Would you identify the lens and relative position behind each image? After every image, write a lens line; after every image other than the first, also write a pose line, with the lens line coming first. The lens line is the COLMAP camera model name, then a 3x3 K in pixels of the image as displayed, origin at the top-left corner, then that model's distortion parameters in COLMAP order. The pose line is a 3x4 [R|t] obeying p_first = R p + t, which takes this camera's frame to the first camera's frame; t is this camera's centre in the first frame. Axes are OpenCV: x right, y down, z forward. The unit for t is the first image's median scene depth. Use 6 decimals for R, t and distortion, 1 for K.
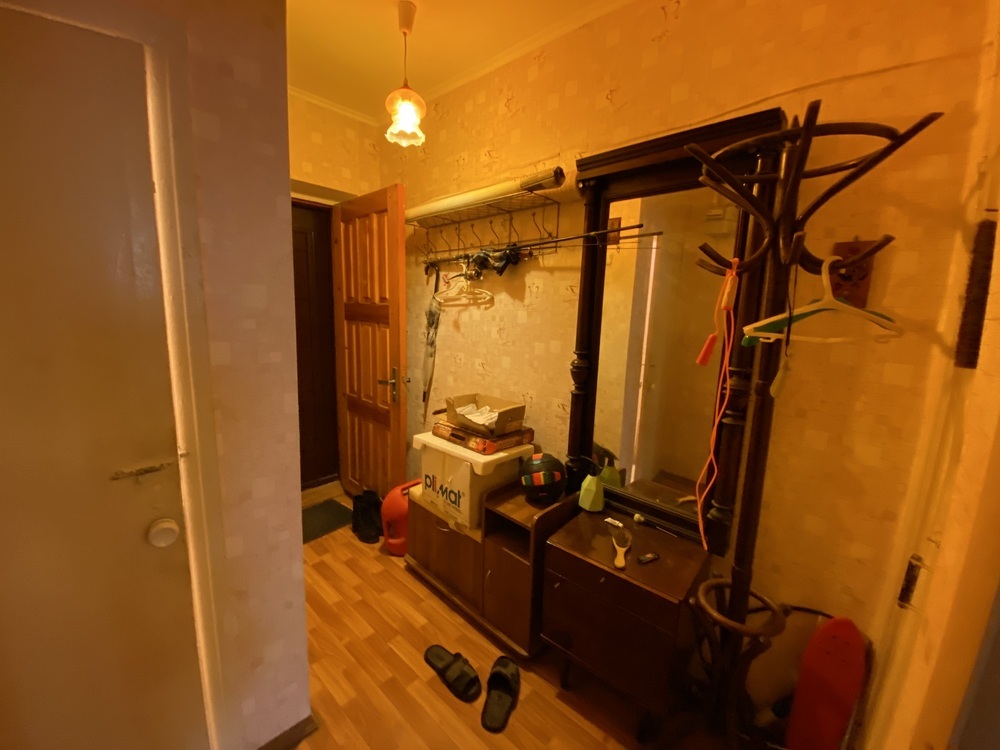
lens RADIAL K [[406.0, 0, 498.6], [0, 406.0, 369.4], [0, 0, 1]] dist [-0.000636, -0.012239]
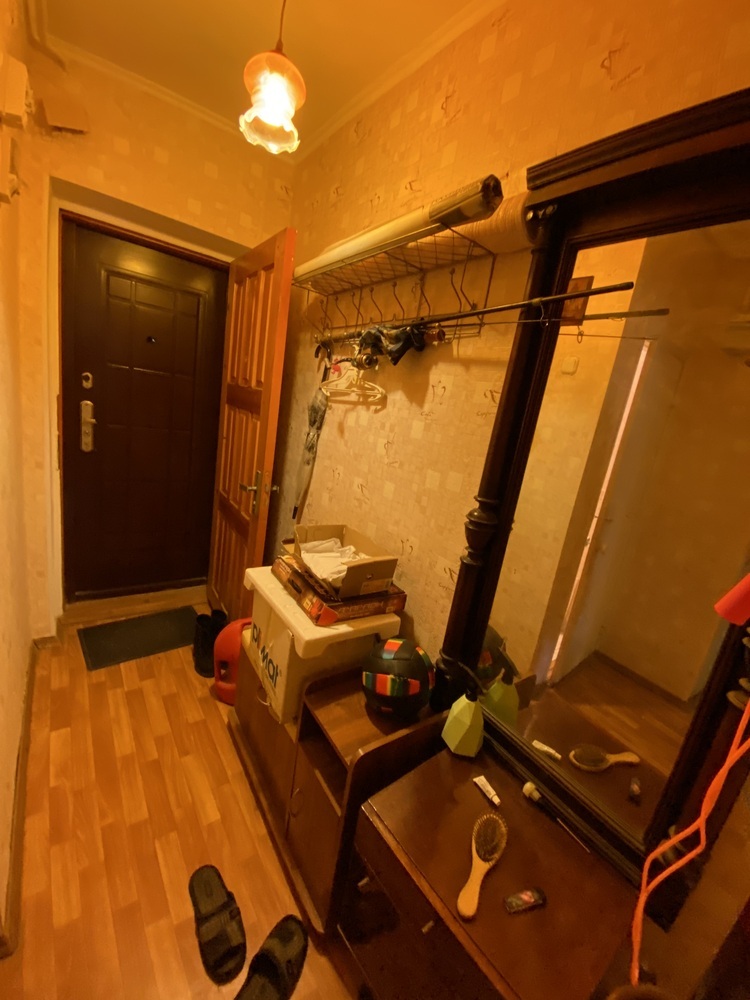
lens RADIAL K [[406.0, 0, 376.6], [0, 406.0, 491.9], [0, 0, 1]] dist [-0.000636, -0.012239]
pose [[0.973691, 0.162587, -0.159660, 0.124987], [-0.155411, 0.986231, 0.056532, -0.057104], [0.166653, -0.030232, 0.985552, 0.333078]]
